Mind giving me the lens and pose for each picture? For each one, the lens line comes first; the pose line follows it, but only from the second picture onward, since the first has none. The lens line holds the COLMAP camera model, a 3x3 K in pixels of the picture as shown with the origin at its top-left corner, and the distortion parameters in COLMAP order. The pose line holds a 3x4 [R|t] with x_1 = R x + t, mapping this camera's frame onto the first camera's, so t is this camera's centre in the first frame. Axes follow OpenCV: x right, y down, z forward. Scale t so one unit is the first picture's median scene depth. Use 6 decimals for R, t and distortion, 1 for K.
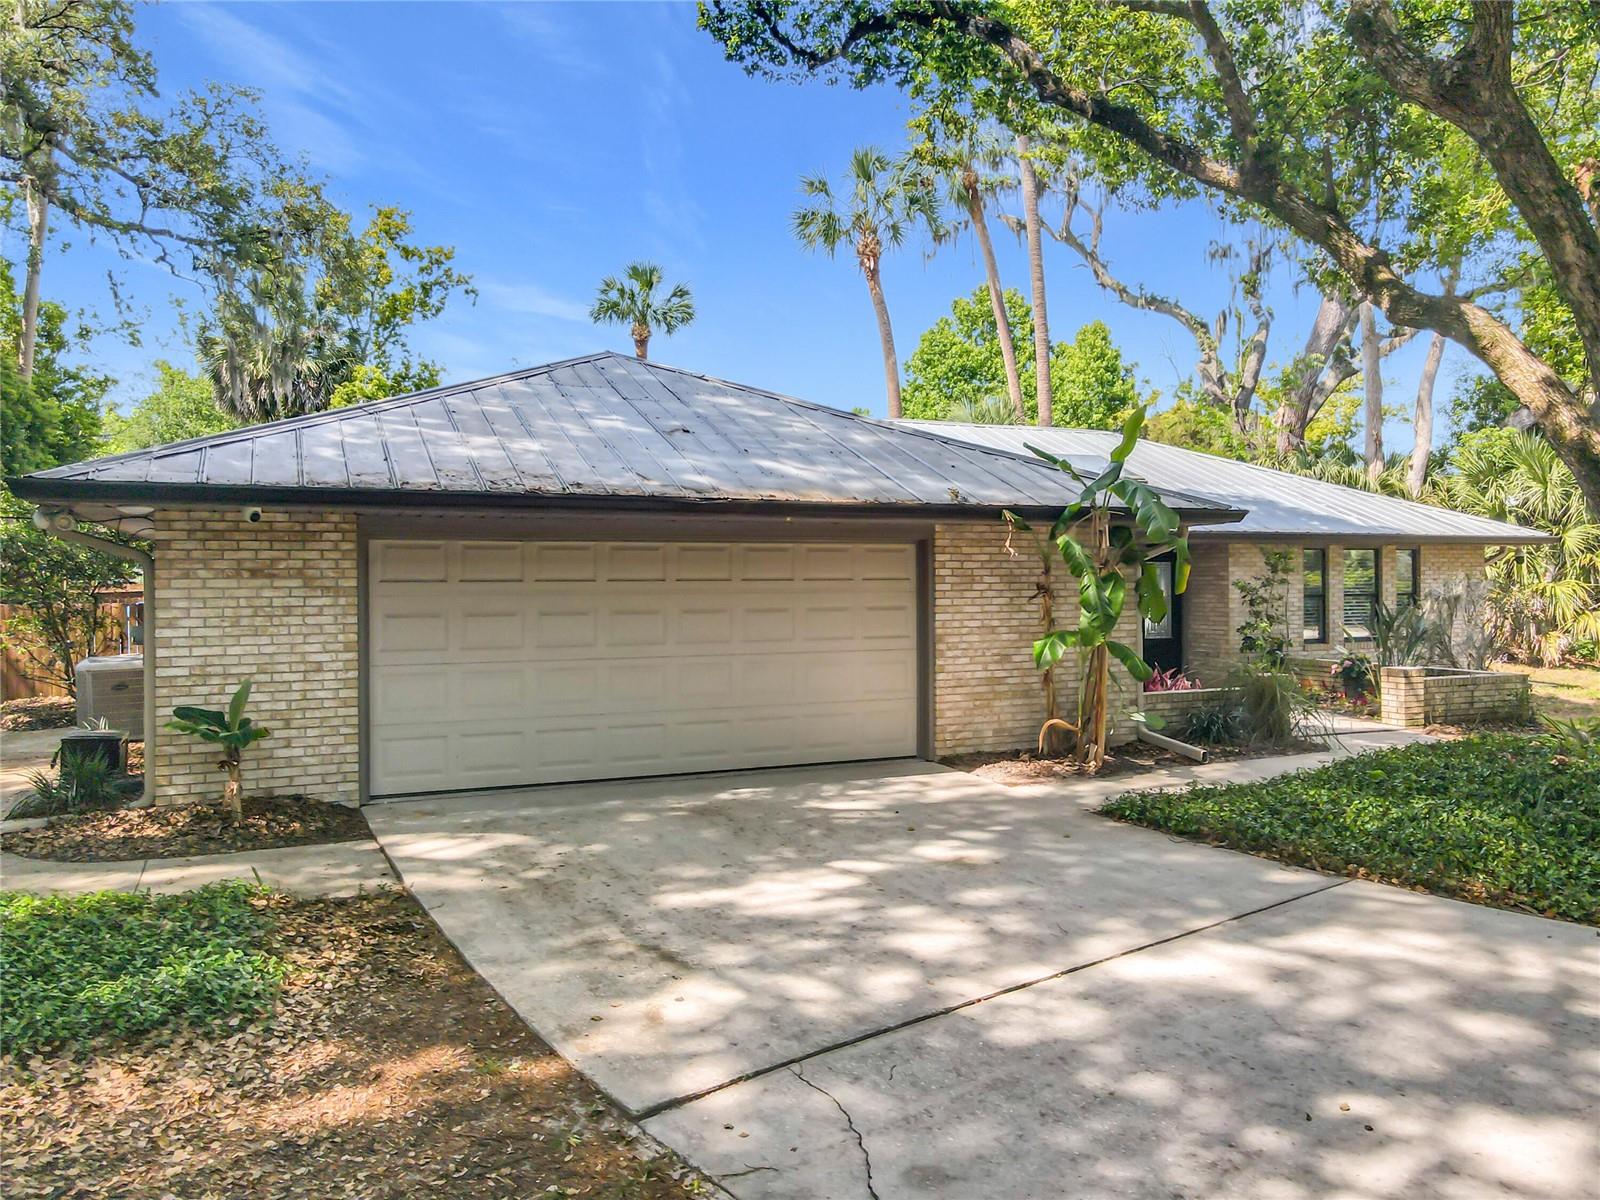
lens RADIAL K [[1183.0, 0, 778.3], [0, 1183.0, 562.8], [0, 0, 1]] dist [0.008690, 0.029394]
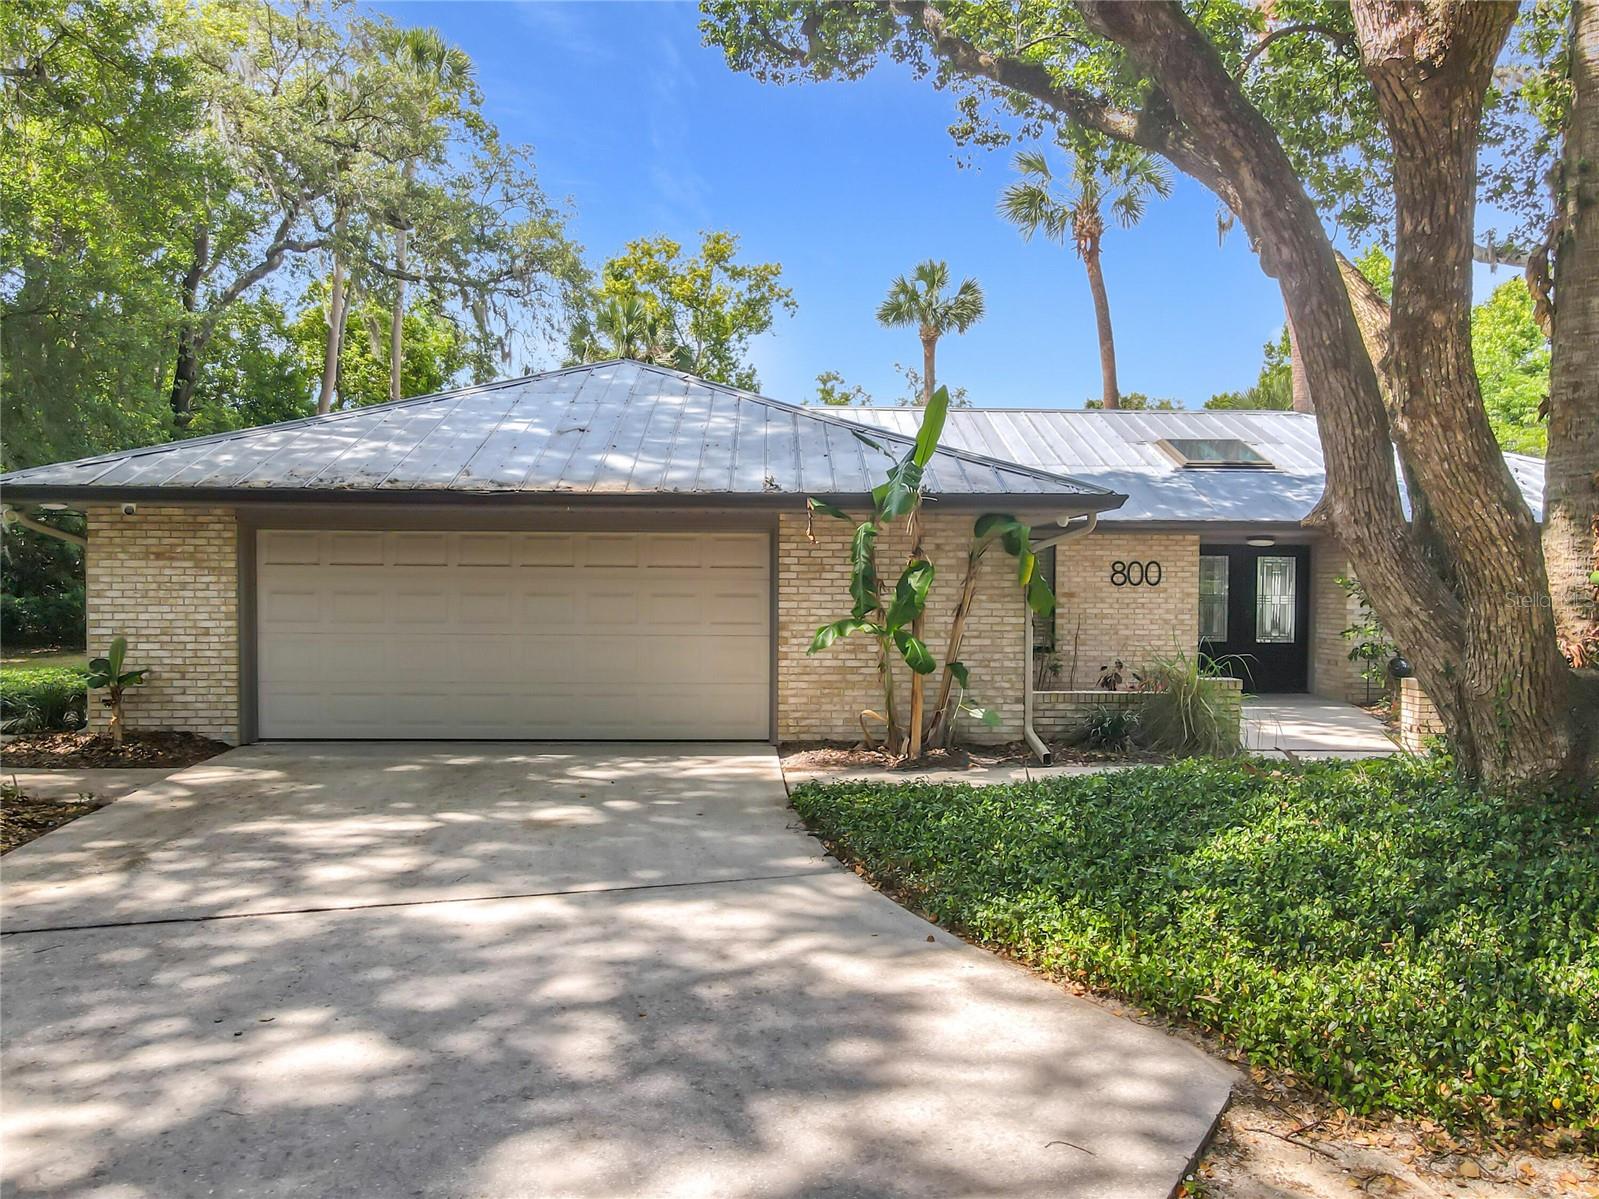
lens RADIAL K [[1182.3, 0, 792.2], [0, 1182.3, 597.3], [0, 0, 1]] dist [0.008690, 0.029394]
pose [[0.927567, 0.015650, -0.373330, 0.649281], [-0.005457, 0.999583, 0.028346, 0.013072], [0.373618, -0.024256, 0.927266, 0.073270]]
